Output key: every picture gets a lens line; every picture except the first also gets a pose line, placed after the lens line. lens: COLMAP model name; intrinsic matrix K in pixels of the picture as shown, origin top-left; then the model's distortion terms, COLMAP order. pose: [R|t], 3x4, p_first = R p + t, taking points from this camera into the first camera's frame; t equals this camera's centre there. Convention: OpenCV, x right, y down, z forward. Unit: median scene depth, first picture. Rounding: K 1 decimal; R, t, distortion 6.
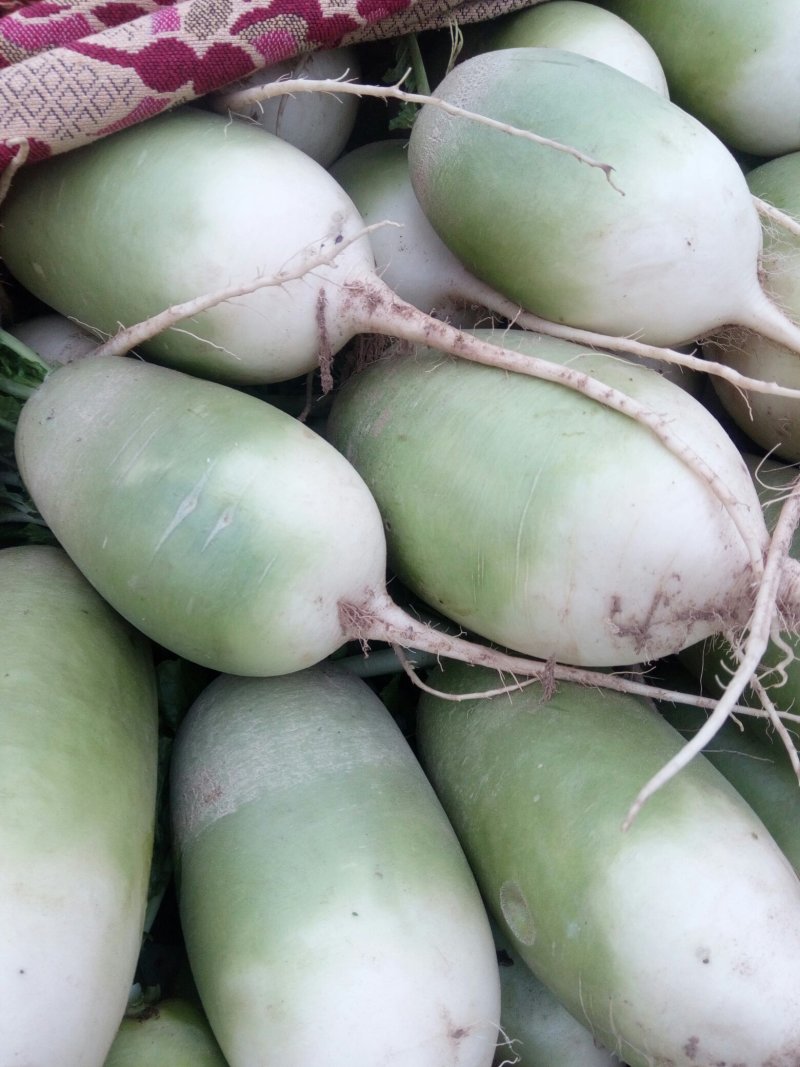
lens RADIAL K [[859.8, 0, 400.0], [0, 859.8, 533.5], [0, 0, 1]] dist [0.129048, -0.191388]
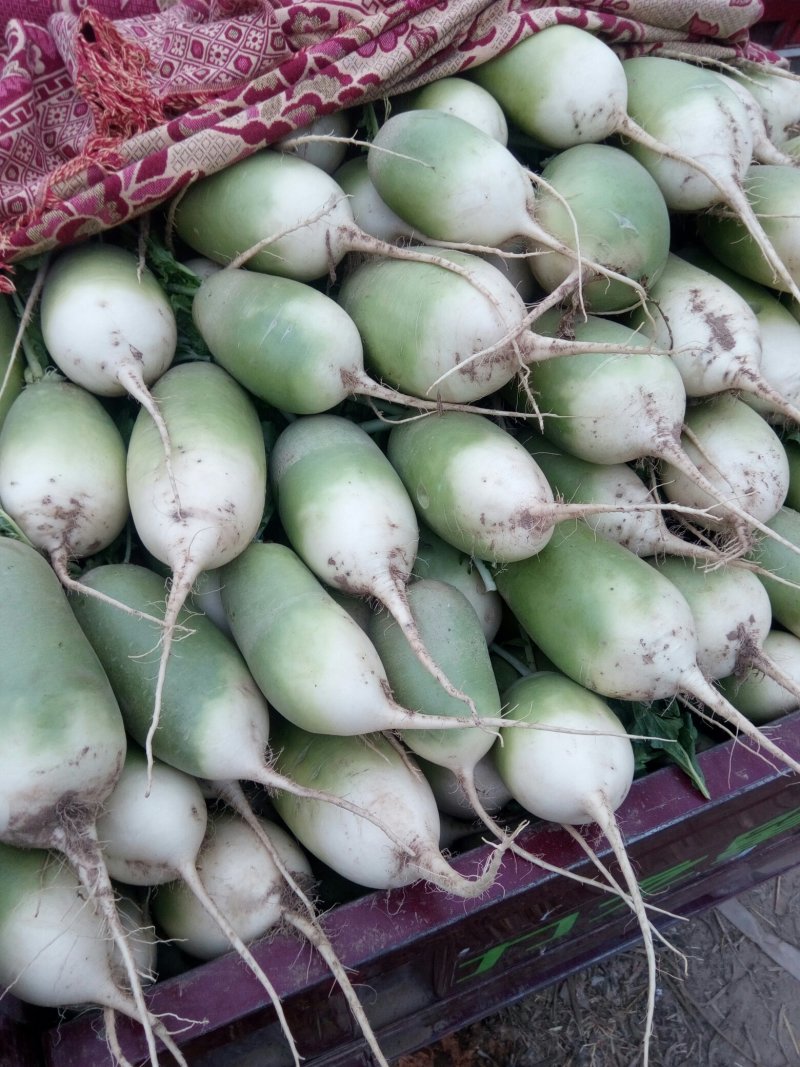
lens RADIAL K [[859.8, 0, 400.0], [0, 859.8, 533.5], [0, 0, 1]] dist [0.129048, -0.191388]
pose [[0.997085, -0.043258, -0.062844, 0.200771], [0.043868, 0.999002, 0.008355, 0.481849], [0.062420, -0.011087, 0.997988, -1.209699]]
